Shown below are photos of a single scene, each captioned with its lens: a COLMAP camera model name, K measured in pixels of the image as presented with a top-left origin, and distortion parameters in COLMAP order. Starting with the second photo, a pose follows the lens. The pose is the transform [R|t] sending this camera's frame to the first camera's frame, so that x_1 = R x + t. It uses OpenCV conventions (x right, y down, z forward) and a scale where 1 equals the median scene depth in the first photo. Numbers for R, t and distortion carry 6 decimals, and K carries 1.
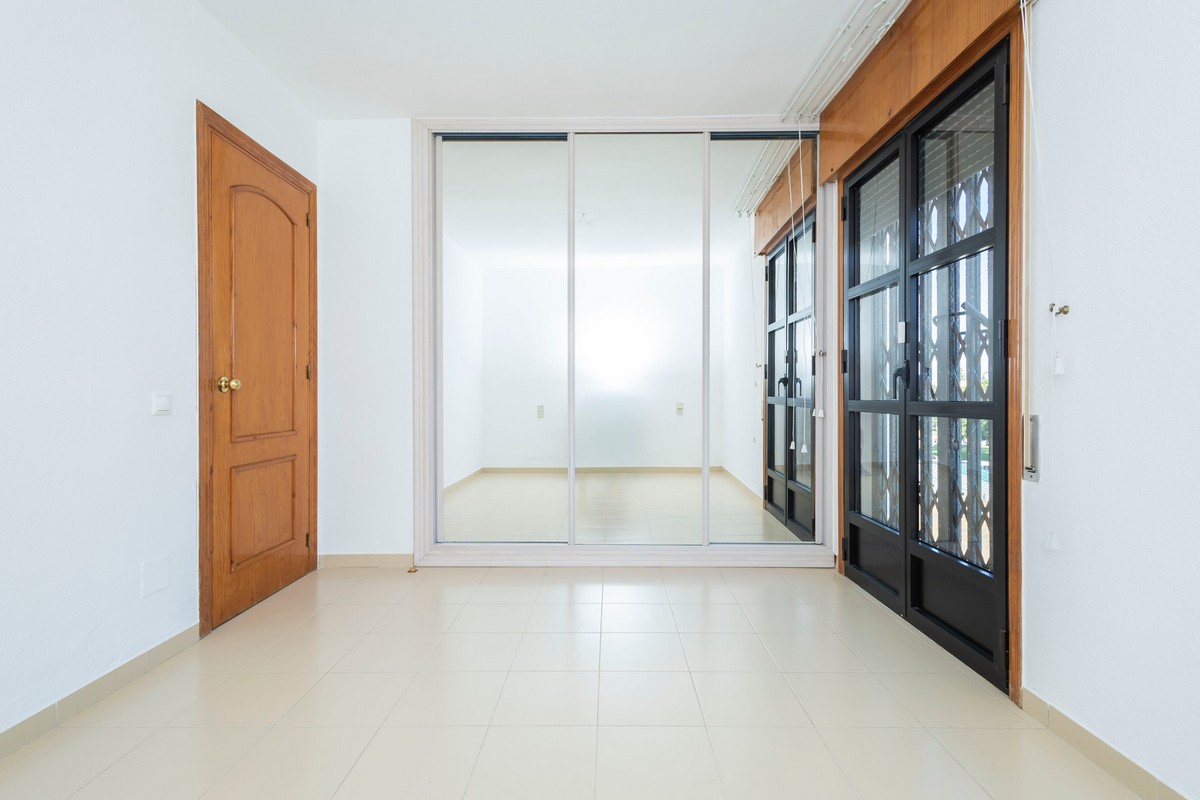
lens RADIAL K [[553.2, 0, 608.0], [0, 553.2, 399.6], [0, 0, 1]] dist [0.012510, -0.001301]
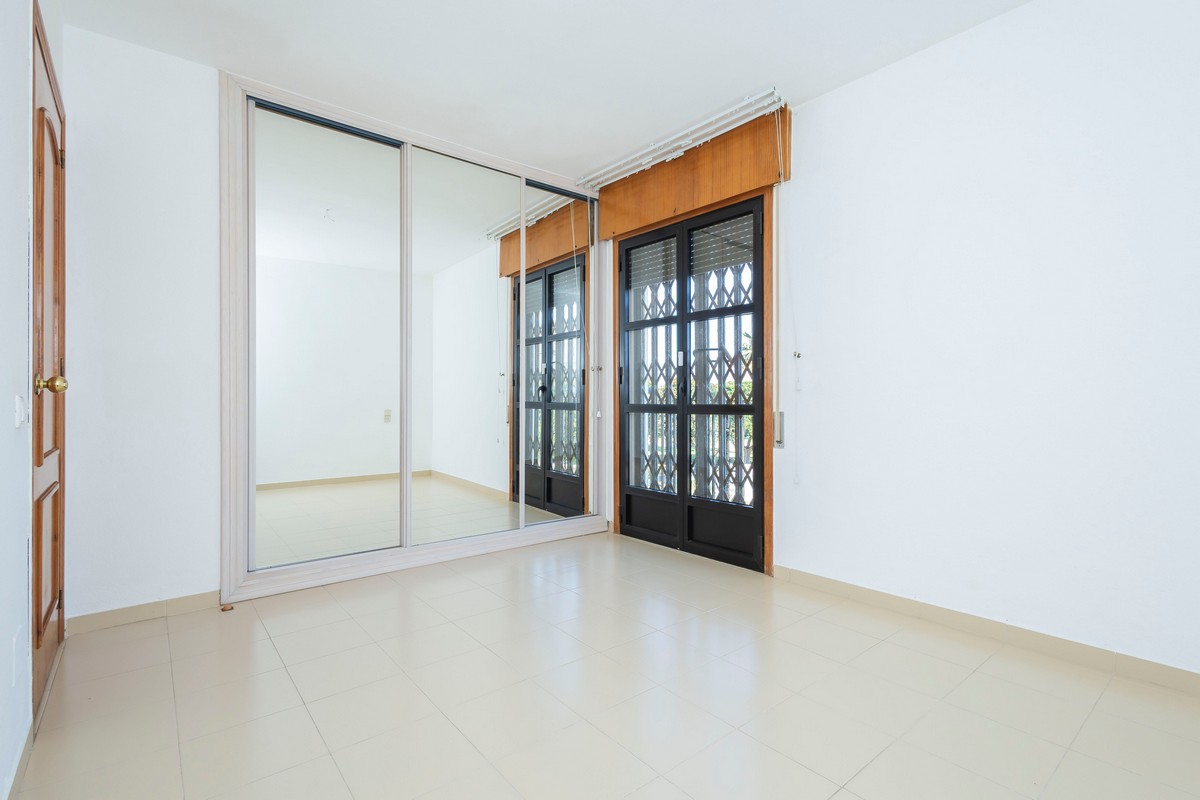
lens RADIAL K [[553.2, 0, 594.9], [0, 553.2, 401.7], [0, 0, 1]] dist [0.012510, -0.001301]
pose [[0.776519, 0.000959, 0.630093, -0.573893], [0.003677, 0.999975, -0.006054, 0.003061], [-0.630083, 0.007018, 0.776496, -0.010861]]
